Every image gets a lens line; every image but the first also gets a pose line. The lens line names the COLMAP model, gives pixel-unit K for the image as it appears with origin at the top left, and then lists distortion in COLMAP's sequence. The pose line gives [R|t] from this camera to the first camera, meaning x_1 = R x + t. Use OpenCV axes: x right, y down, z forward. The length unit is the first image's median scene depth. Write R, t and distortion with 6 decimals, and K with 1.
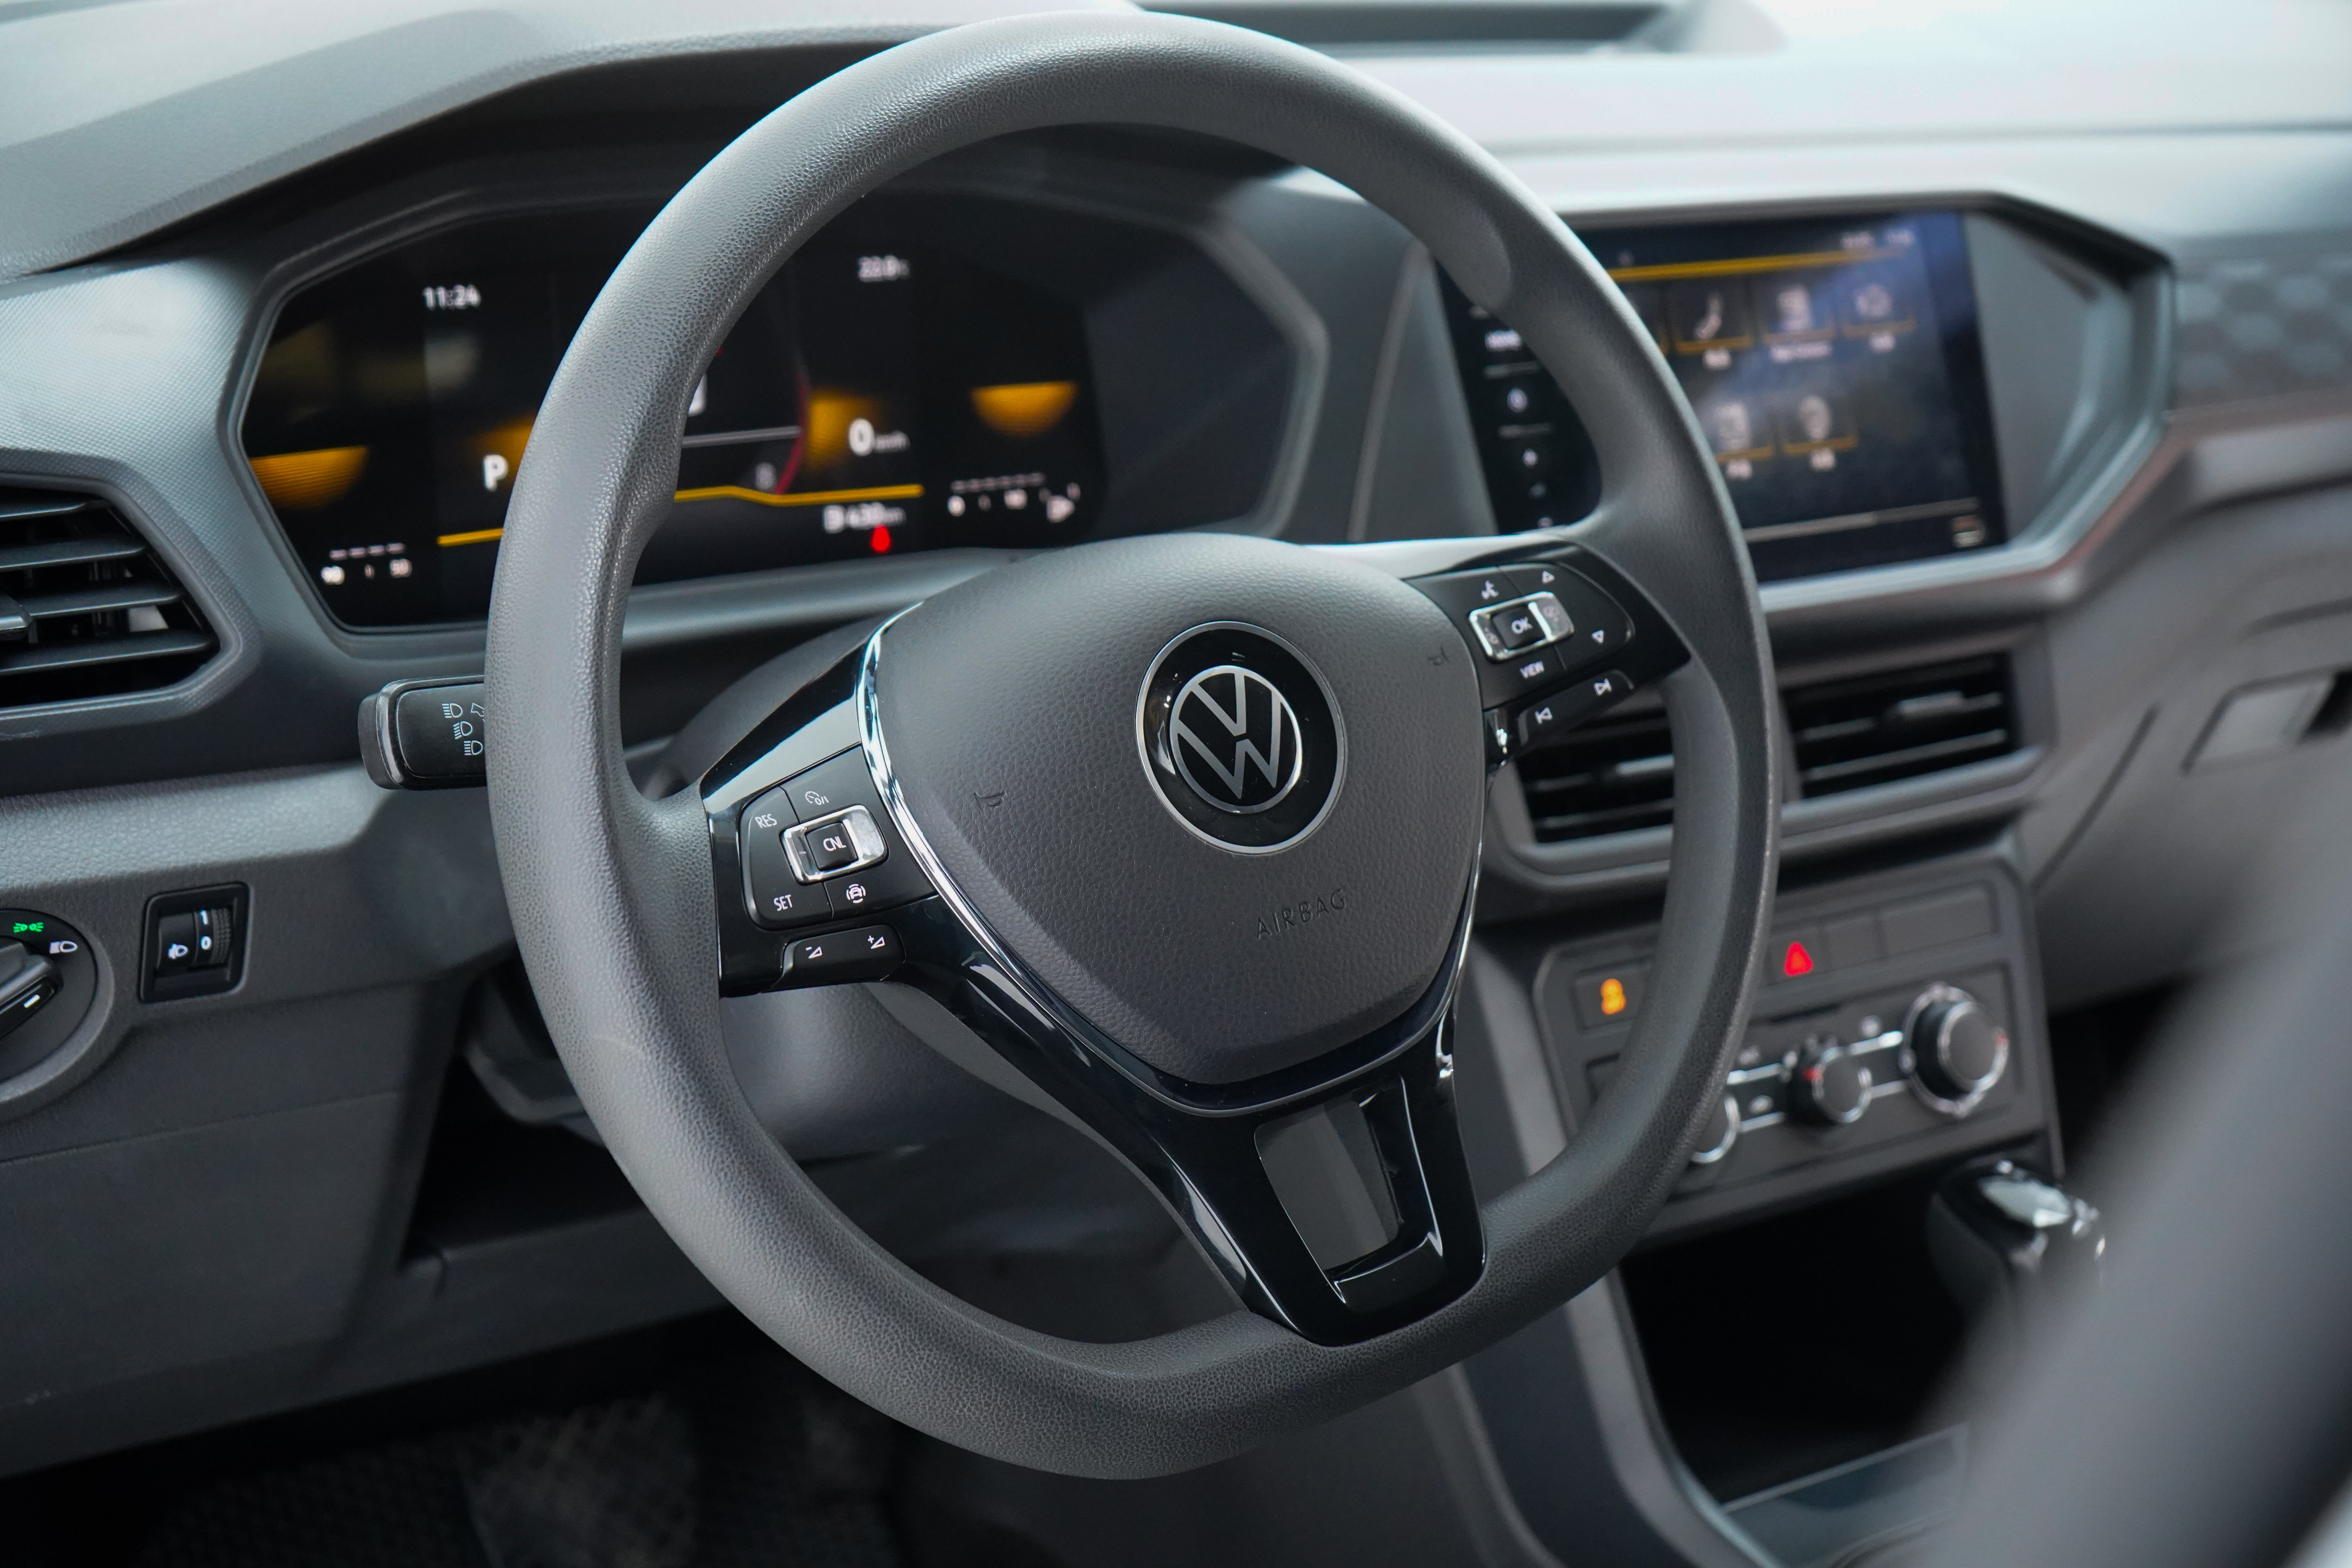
lens RADIAL K [[3355.4, 0, 1180.7], [0, 3355.4, 767.5], [0, 0, 1]] dist [0.009329, 0.000000]
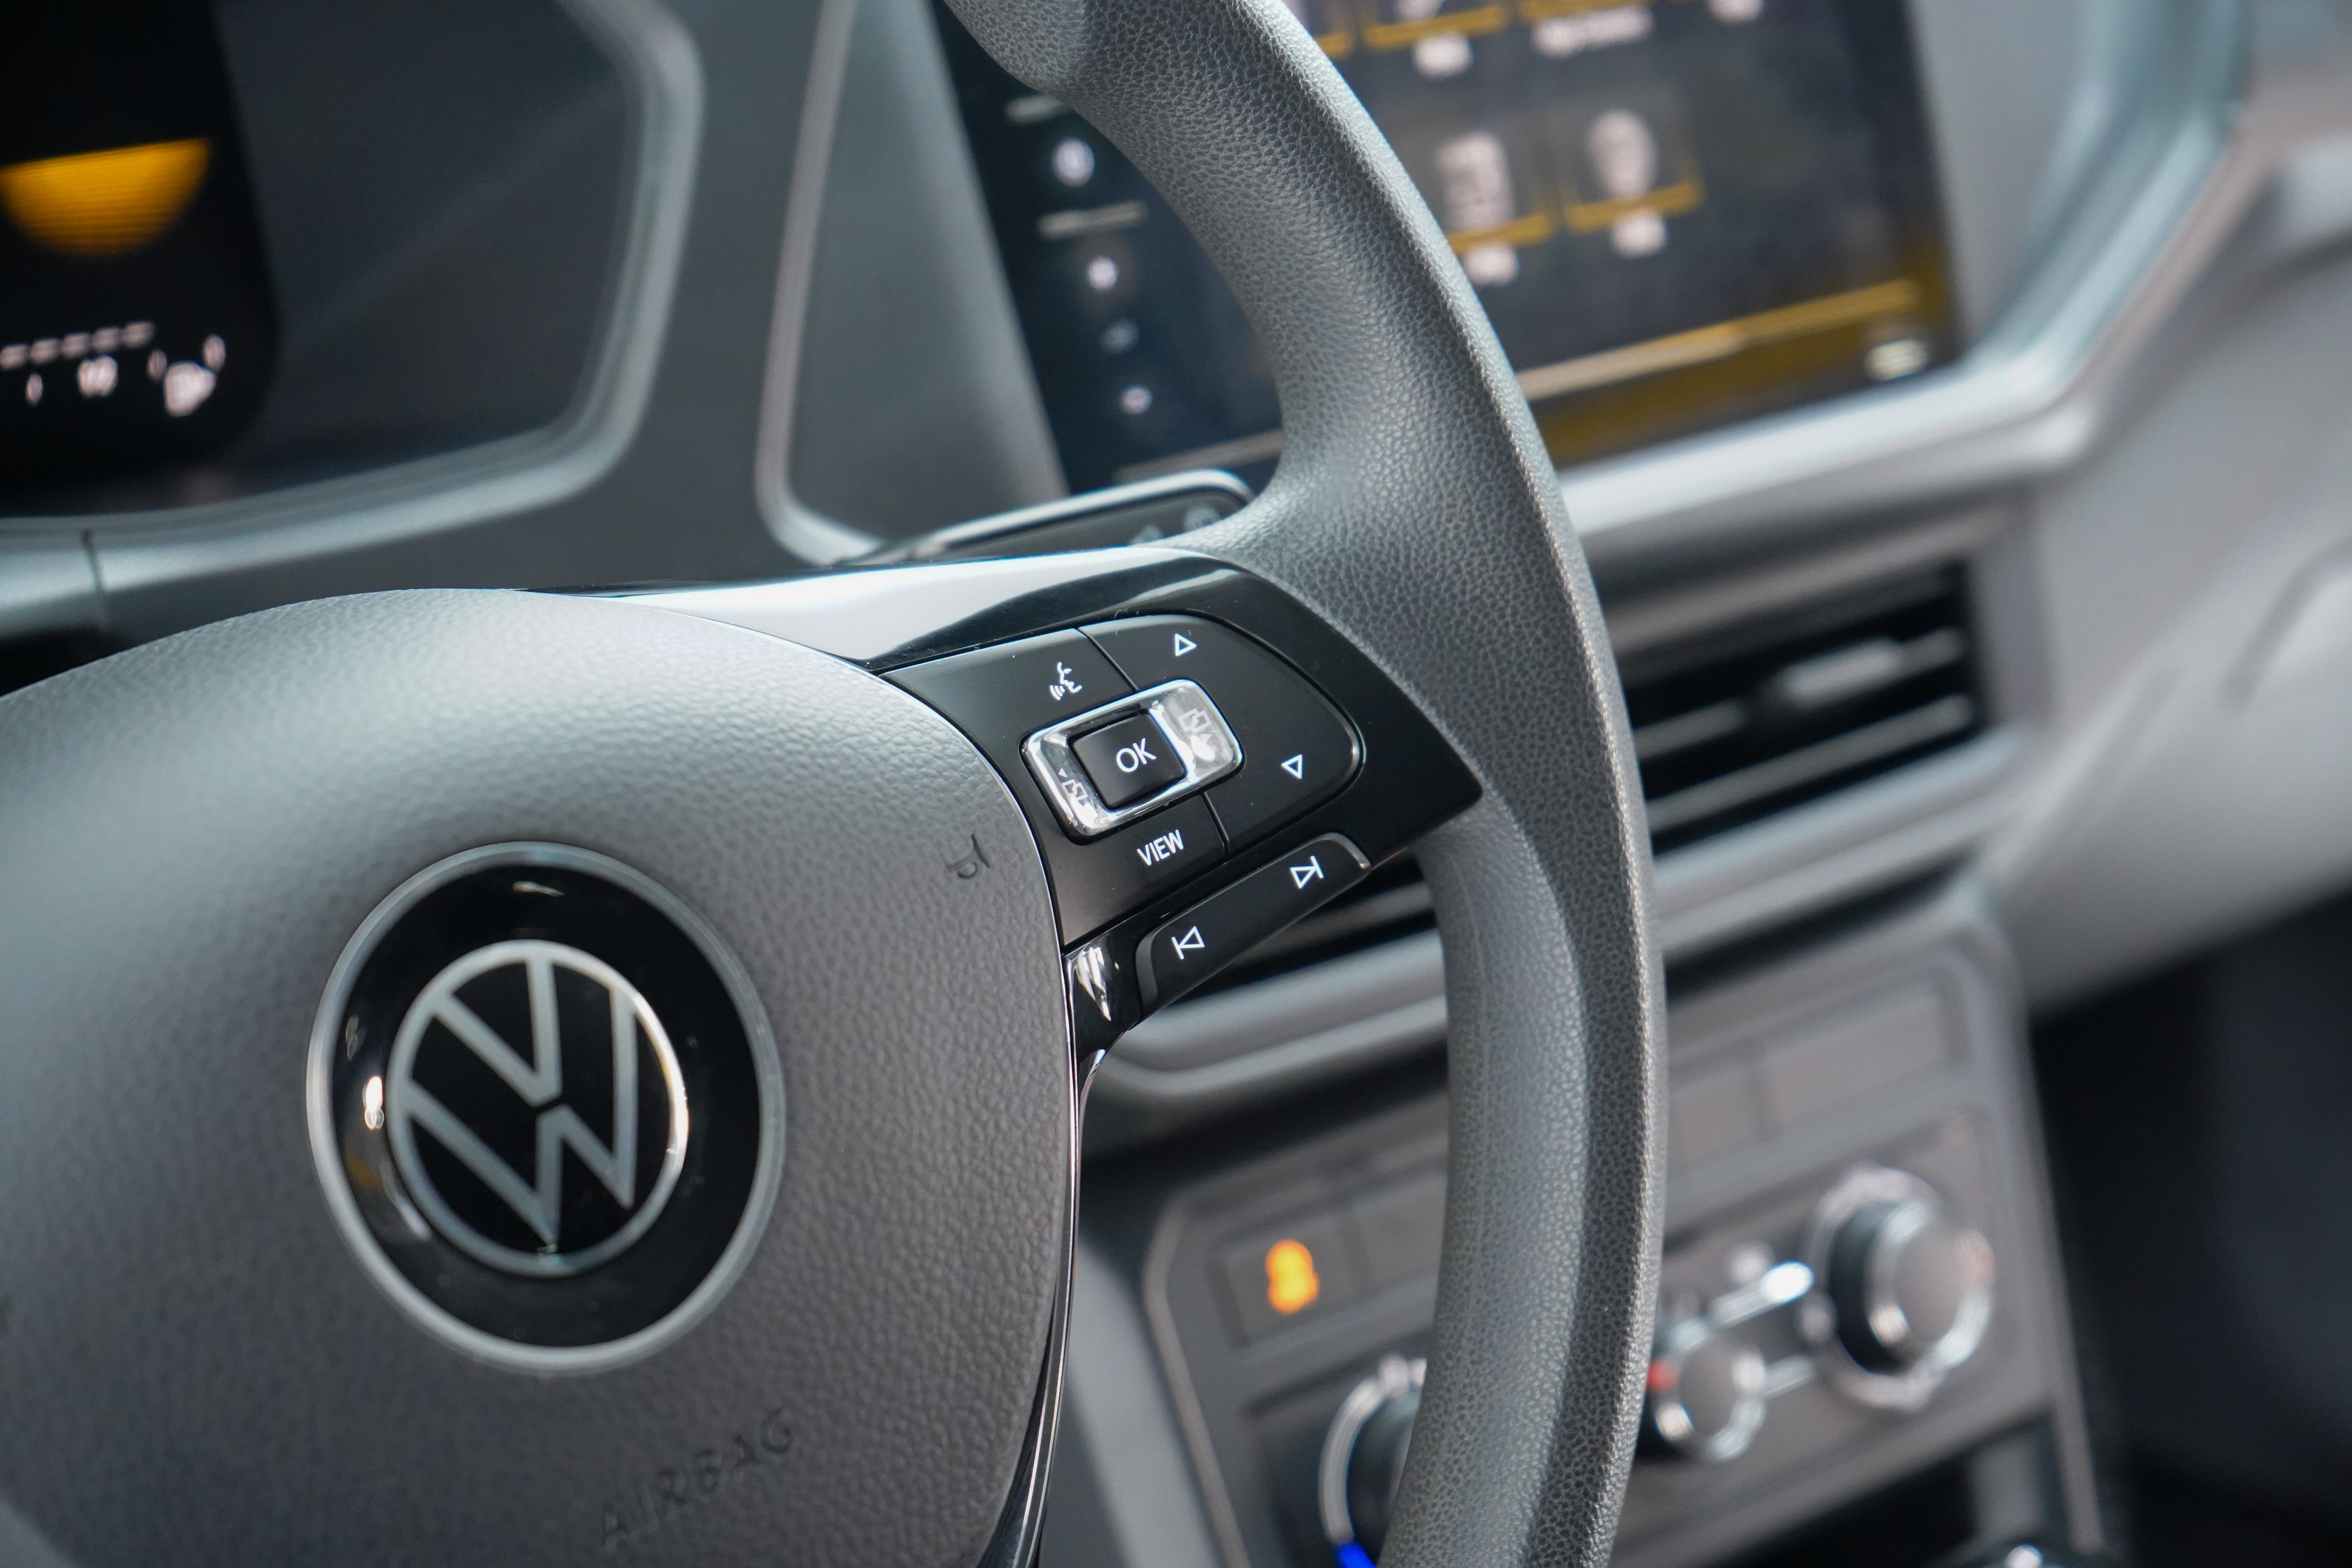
lens RADIAL K [[4871.1, 0, 1167.0], [0, 4871.1, 792.1], [0, 0, 1]] dist [-0.081106, 0.000000]
pose [[0.990298, -0.047825, 0.130472, 0.013038], [0.036301, 0.995342, 0.089312, -0.081965], [-0.134136, -0.083709, 0.987421, 0.262634]]
